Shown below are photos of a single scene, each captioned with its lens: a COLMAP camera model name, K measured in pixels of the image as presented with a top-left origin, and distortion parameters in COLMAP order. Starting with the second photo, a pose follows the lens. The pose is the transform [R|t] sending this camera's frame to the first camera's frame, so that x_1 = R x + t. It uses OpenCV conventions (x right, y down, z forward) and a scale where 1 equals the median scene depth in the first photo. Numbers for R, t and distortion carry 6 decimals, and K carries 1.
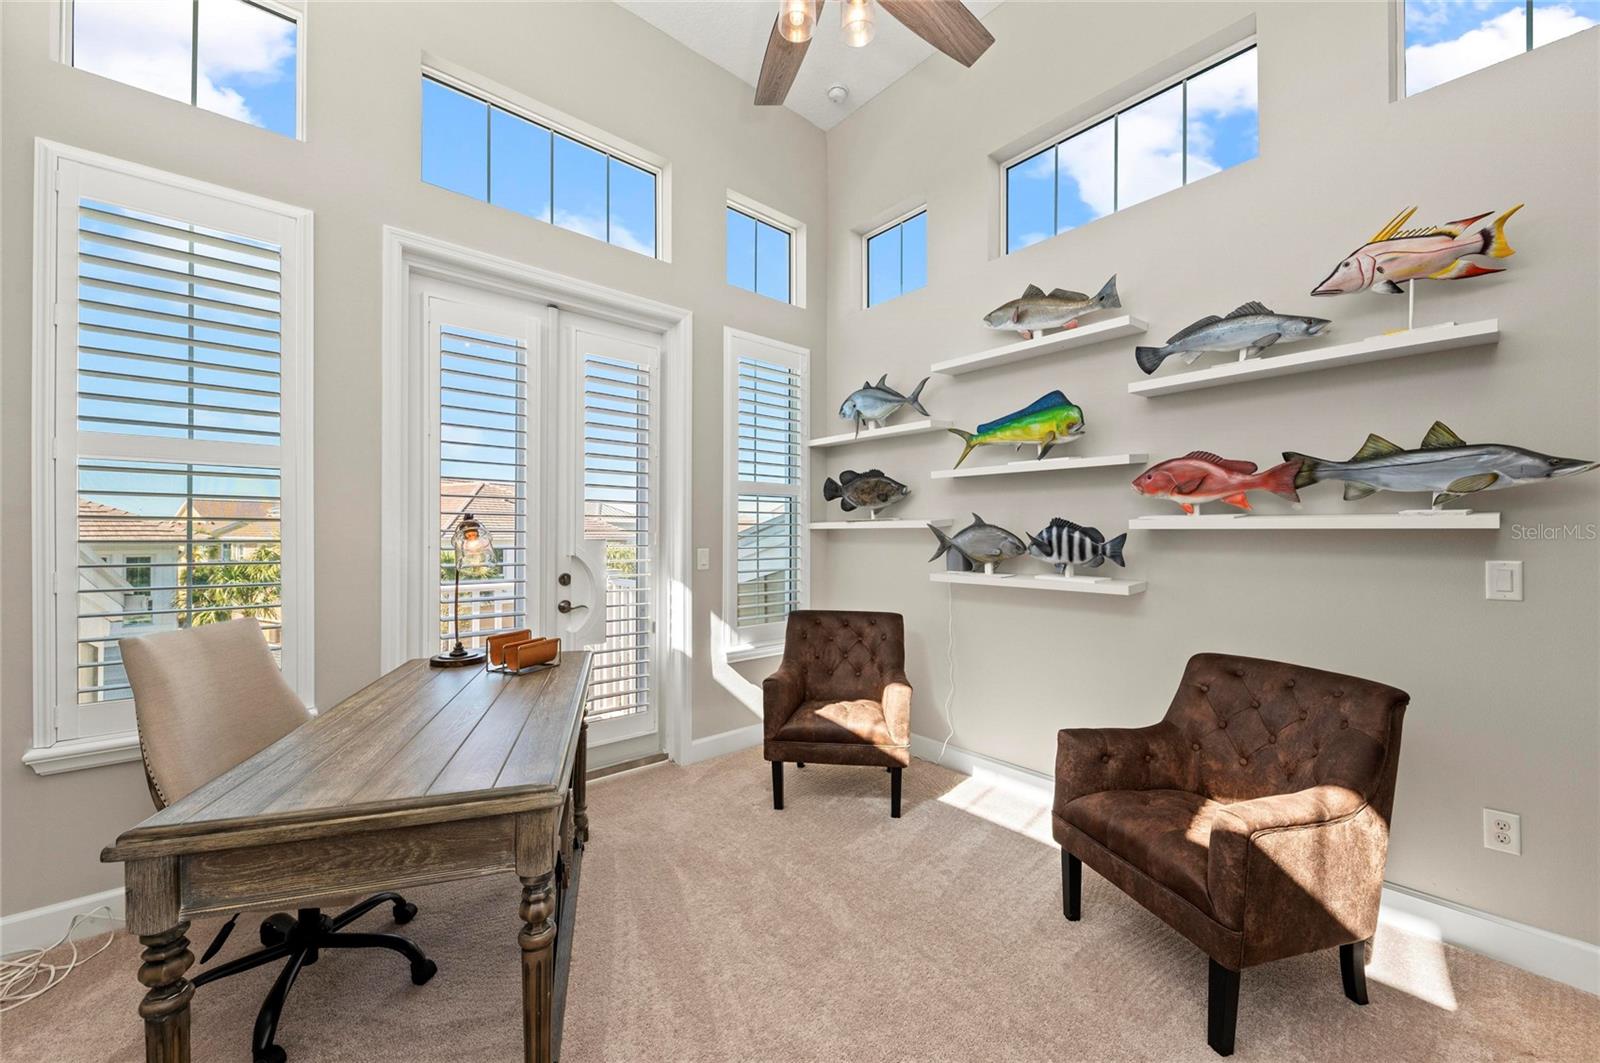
lens RADIAL K [[625.1, 0, 804.5], [0, 625.1, 531.8], [0, 0, 1]] dist [0.010246, -0.003410]
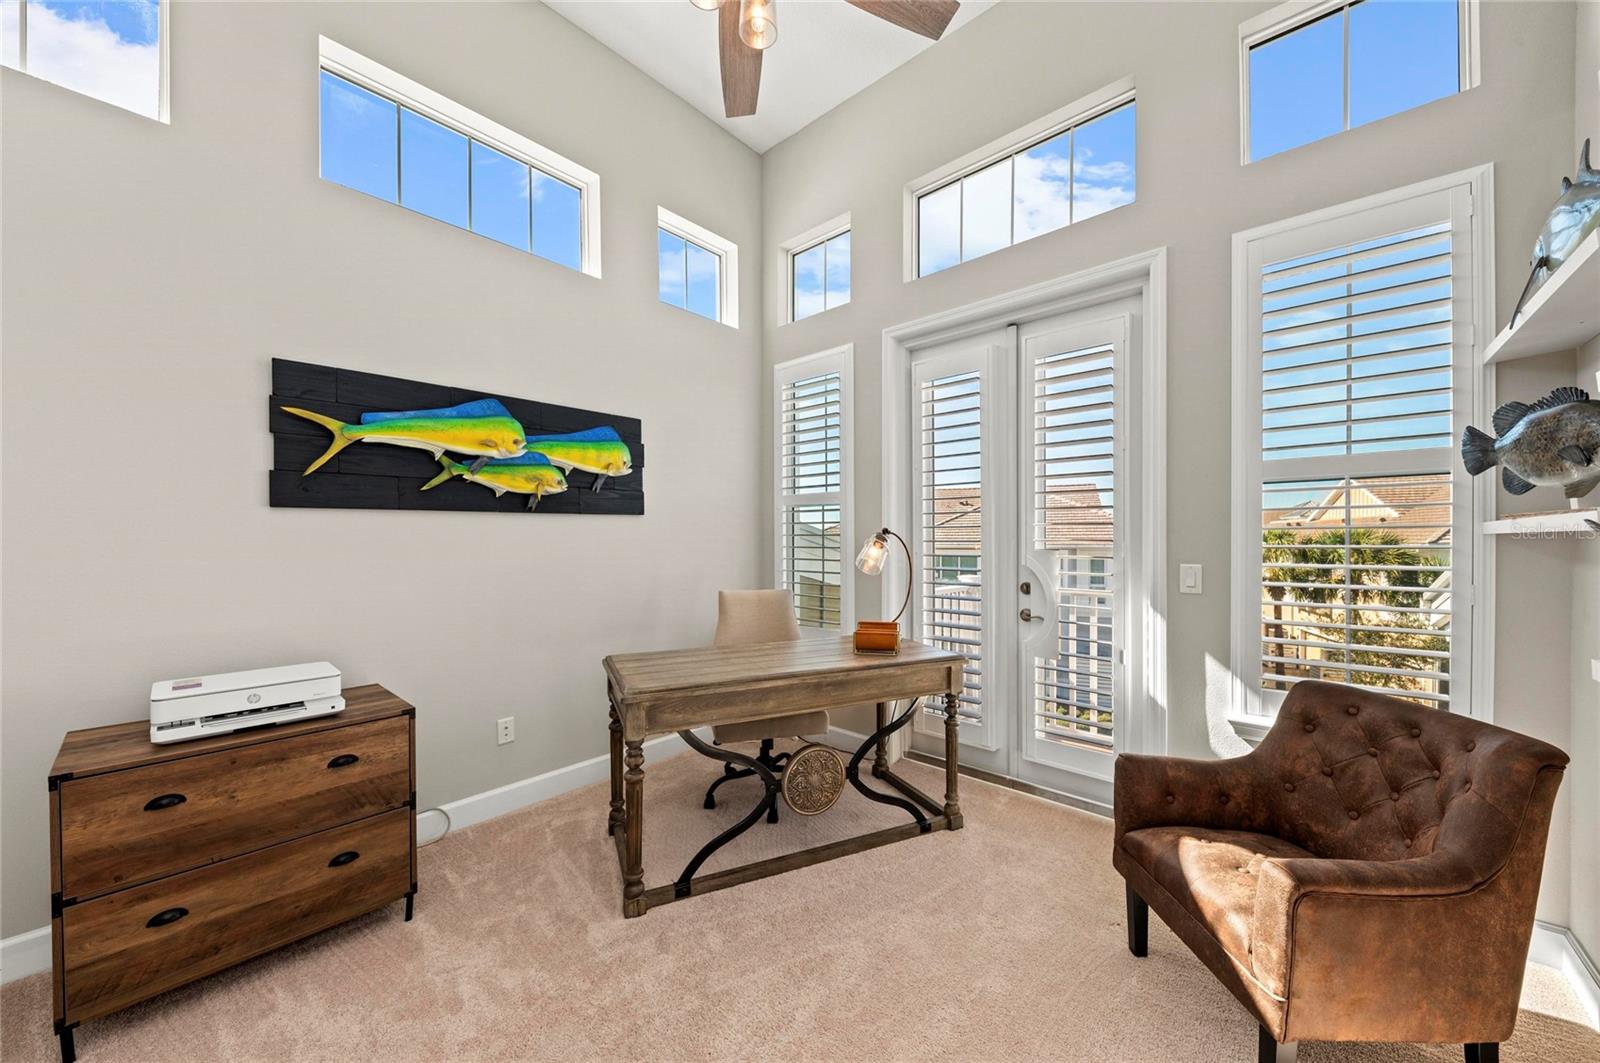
lens RADIAL K [[574.6, 0, 803.8], [0, 574.6, 539.5], [0, 0, 1]] dist [0.000750, -0.000187]
pose [[0.107513, -0.004582, -0.994193, 0.501449], [0.005087, 0.999979, -0.004058, -0.000895], [0.994191, -0.004621, 0.107534, 0.541081]]
